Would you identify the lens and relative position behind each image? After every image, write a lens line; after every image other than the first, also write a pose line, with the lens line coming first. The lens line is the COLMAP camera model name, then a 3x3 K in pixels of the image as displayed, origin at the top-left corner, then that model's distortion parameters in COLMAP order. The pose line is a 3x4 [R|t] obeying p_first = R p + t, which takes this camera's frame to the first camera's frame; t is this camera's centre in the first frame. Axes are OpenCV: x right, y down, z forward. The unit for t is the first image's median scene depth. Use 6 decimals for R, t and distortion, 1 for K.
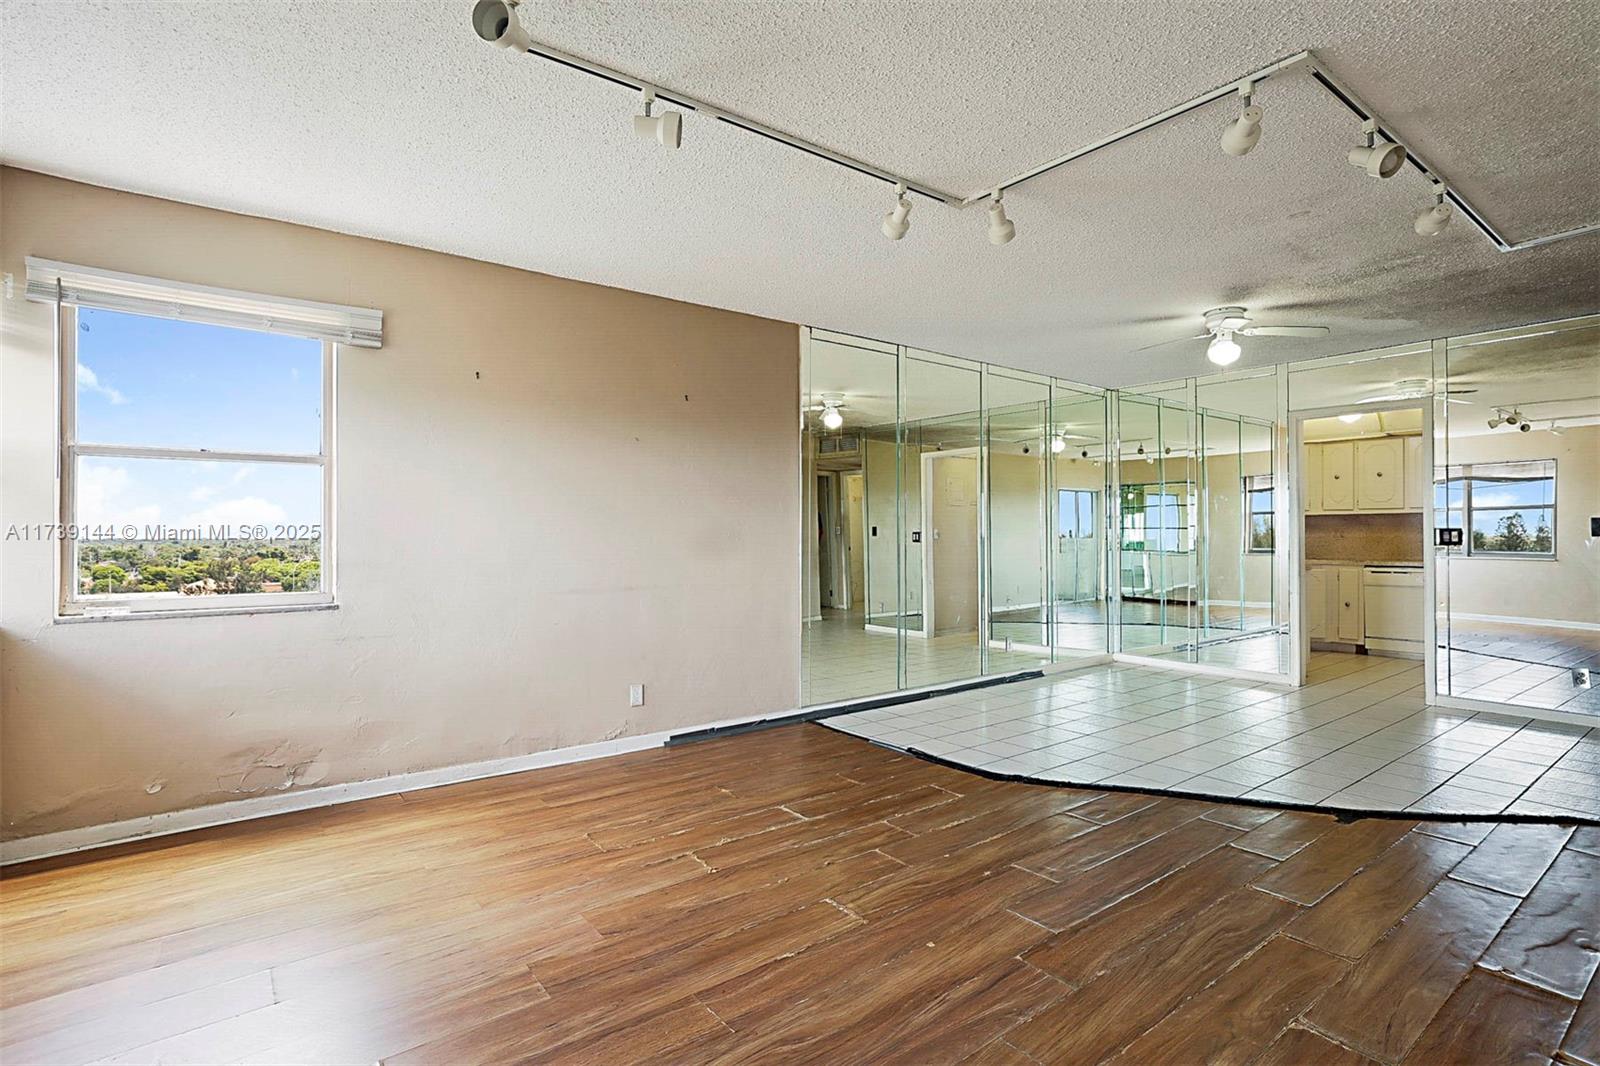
lens RADIAL K [[763.6, 0, 791.3], [0, 763.6, 532.8], [0, 0, 1]] dist [-0.029847, 0.013007]
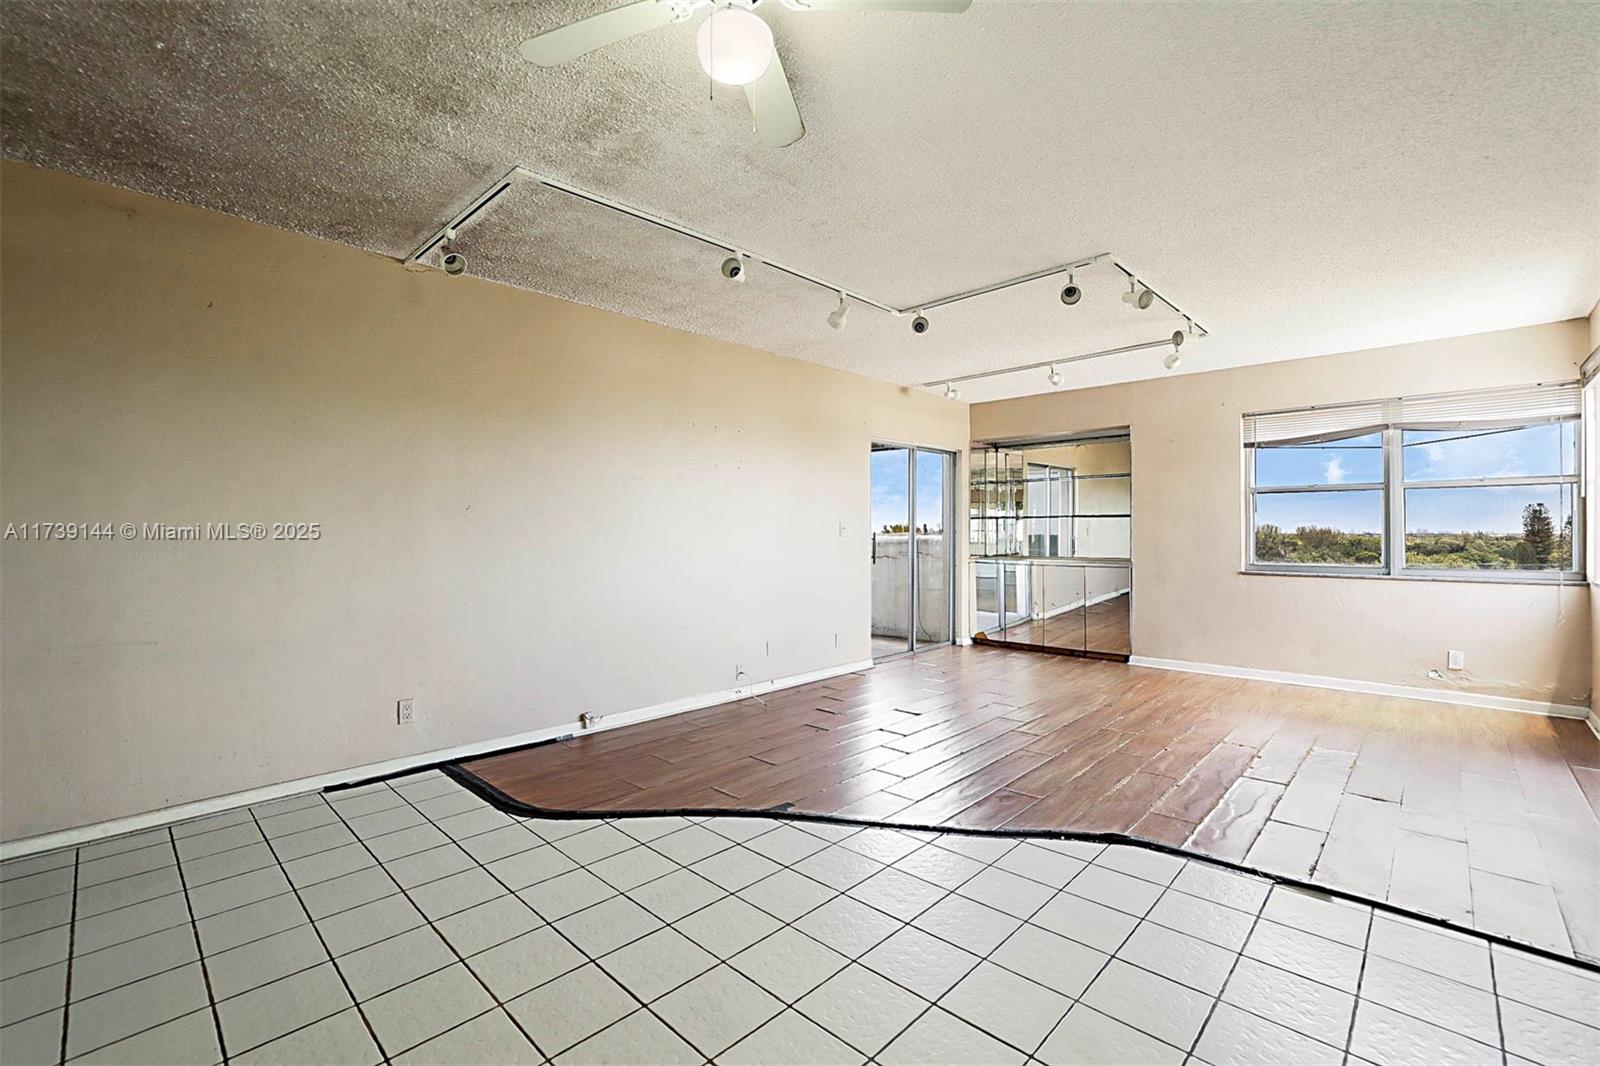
lens RADIAL K [[698.9, 0, 788.5], [0, 698.9, 534.2], [0, 0, 1]] dist [-0.033451, 0.011606]
pose [[-0.986412, 0.005534, -0.164198, 0.714699], [0.005281, 0.999984, 0.001979, -0.001420], [0.164207, 0.001085, -0.986425, 1.570864]]
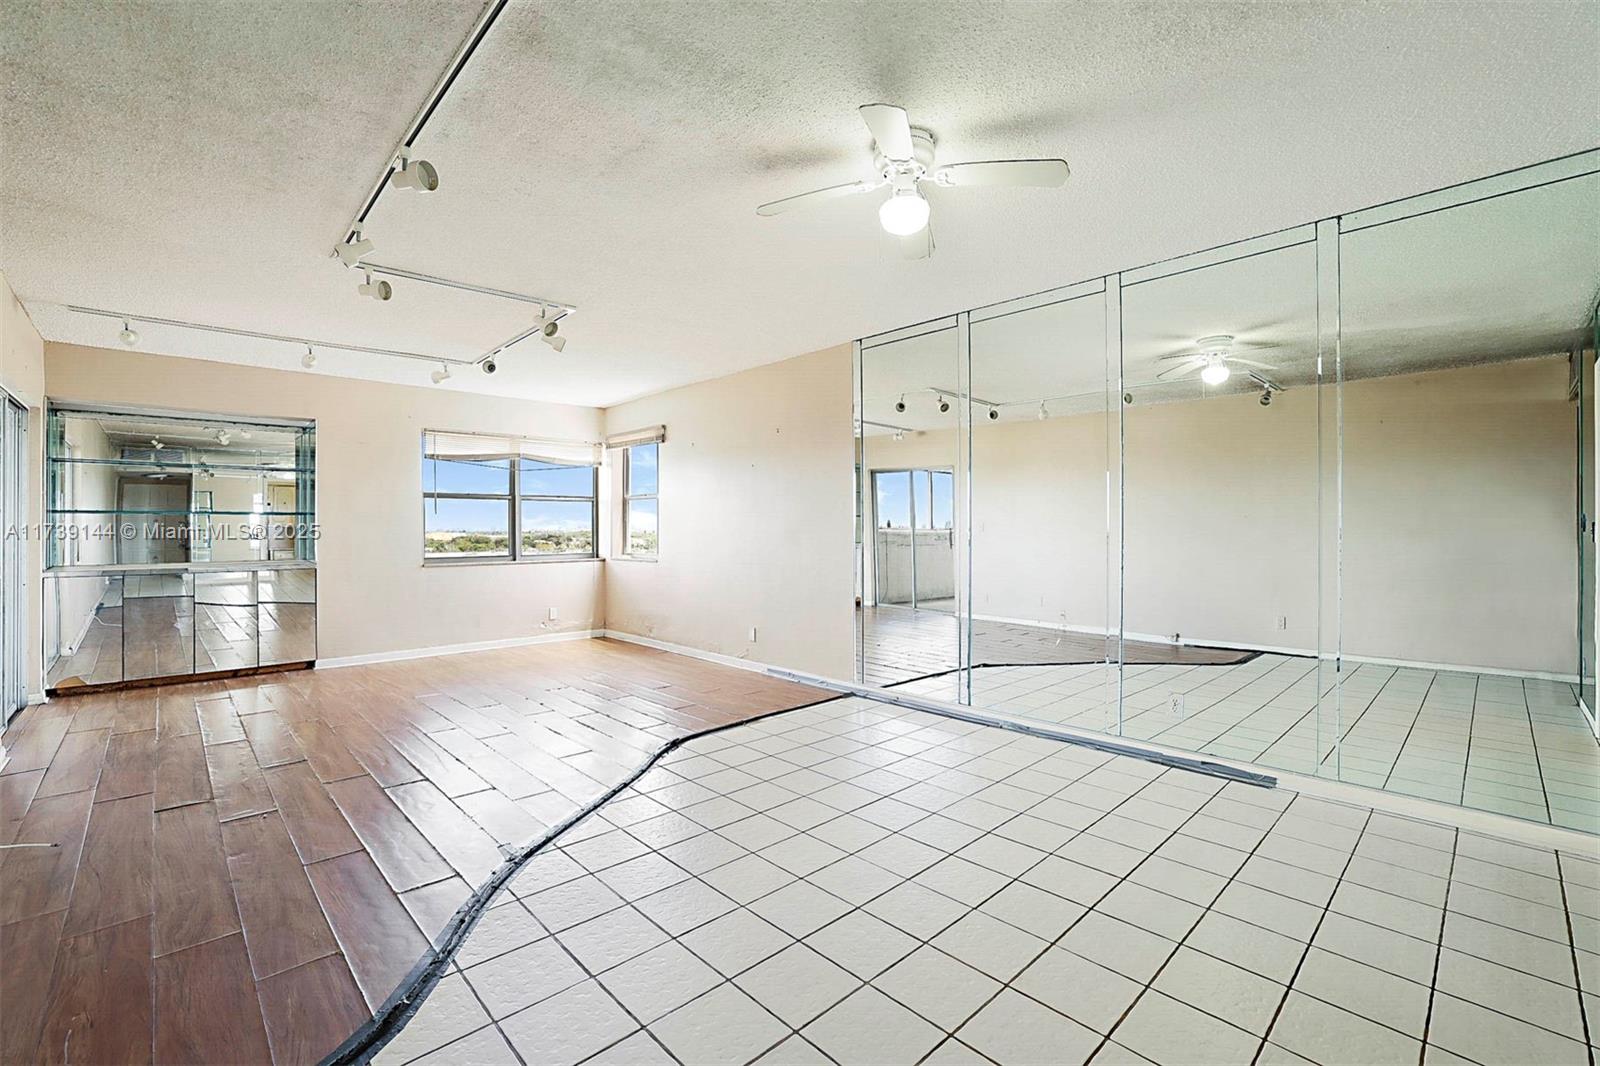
lens RADIAL K [[698.9, 0, 770.6], [0, 698.9, 529.2], [0, 0, 1]] dist [-0.033451, 0.011606]
pose [[0.098307, 0.004262, -0.995147, 1.285806], [0.007598, 0.999958, 0.005034, -0.003839], [0.995127, -0.008056, 0.098271, 0.983204]]
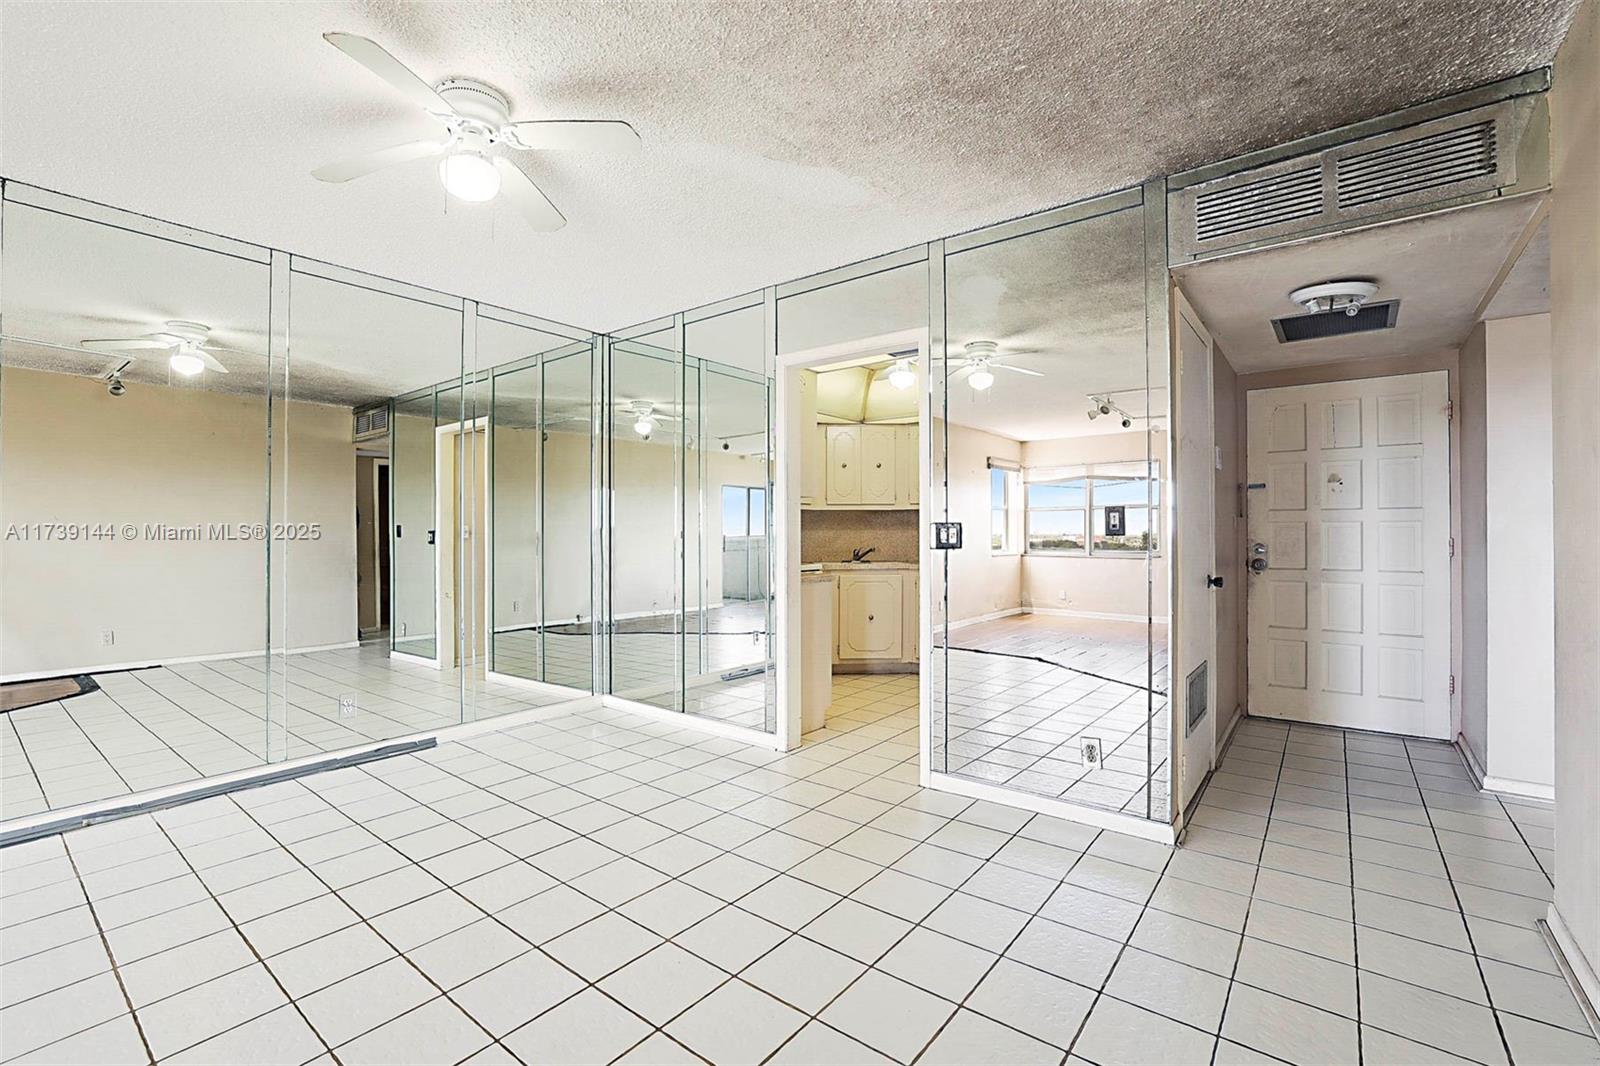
lens RADIAL K [[698.9, 0, 769.1], [0, 698.9, 545.5], [0, 0, 1]] dist [-0.033451, 0.011606]
pose [[0.973328, -0.004190, 0.229379, 0.747157], [0.000059, 0.999838, 0.018011, 0.003768], [-0.229417, -0.017517, 0.973170, 0.546054]]
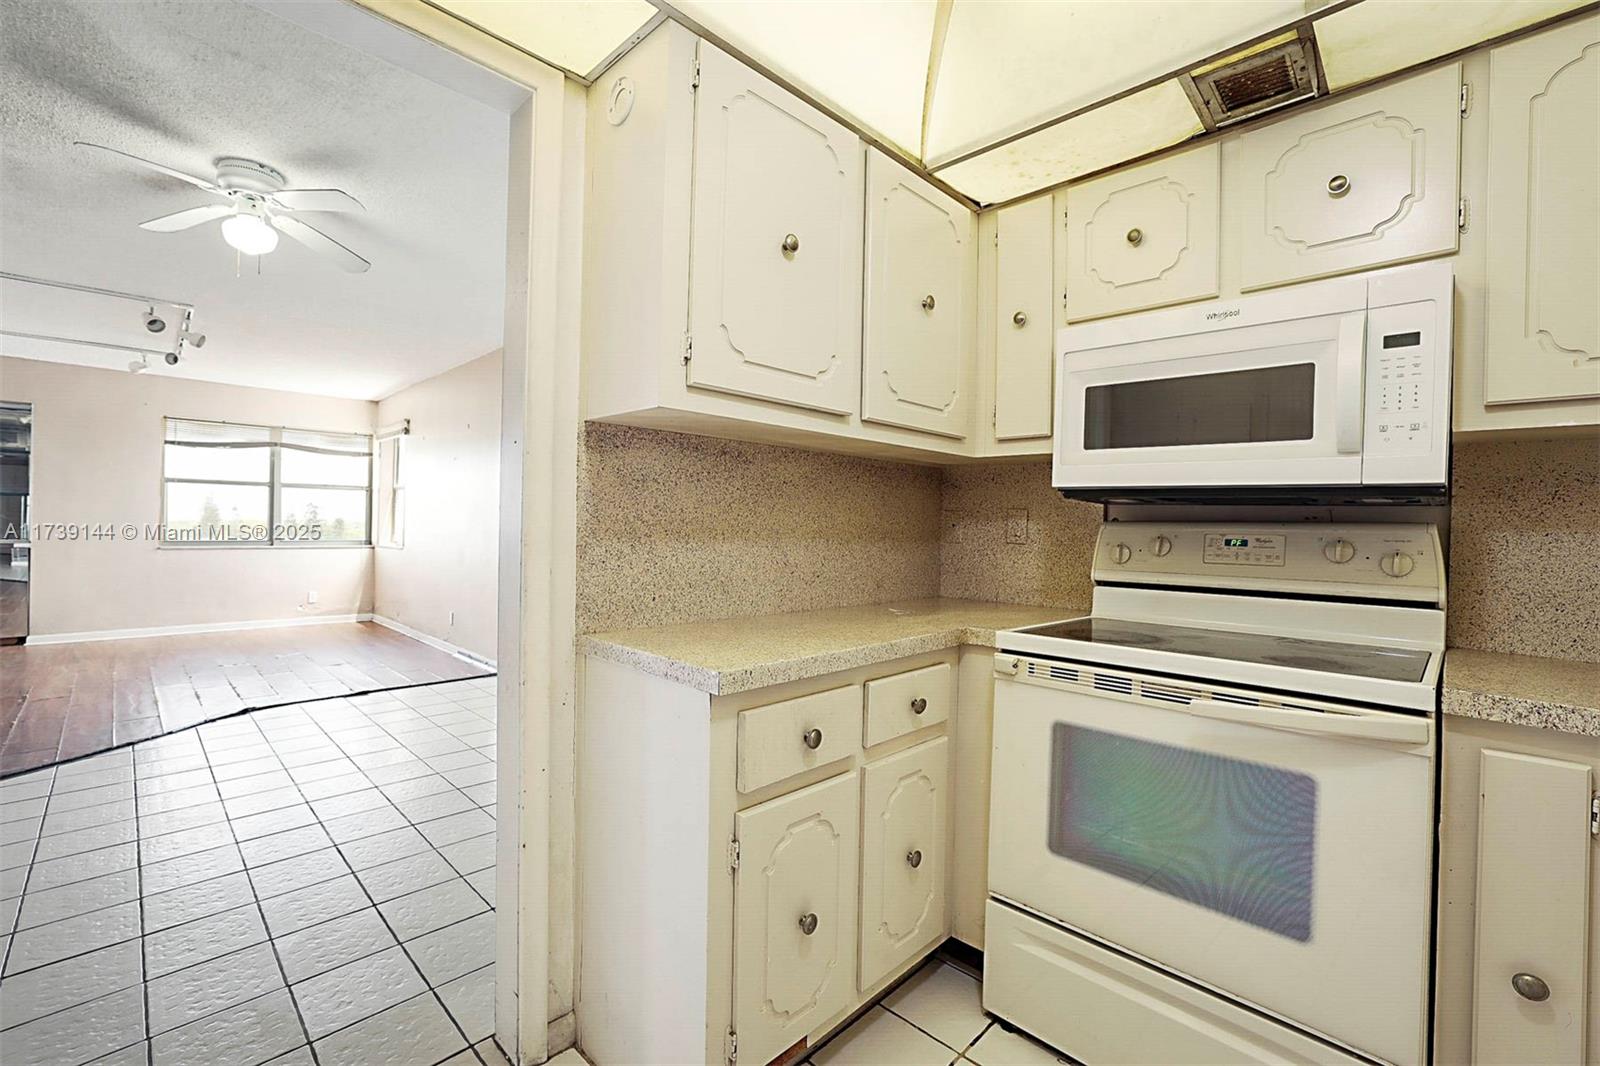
lens RADIAL K [[698.9, 0, 789.6], [0, 698.9, 526.0], [0, 0, 1]] dist [-0.033451, 0.011606]
pose [[0.144918, 0.004301, -0.989434, 1.463581], [-0.015162, 0.999883, 0.002126, 0.004513], [0.989327, 0.014694, 0.144966, 1.618948]]
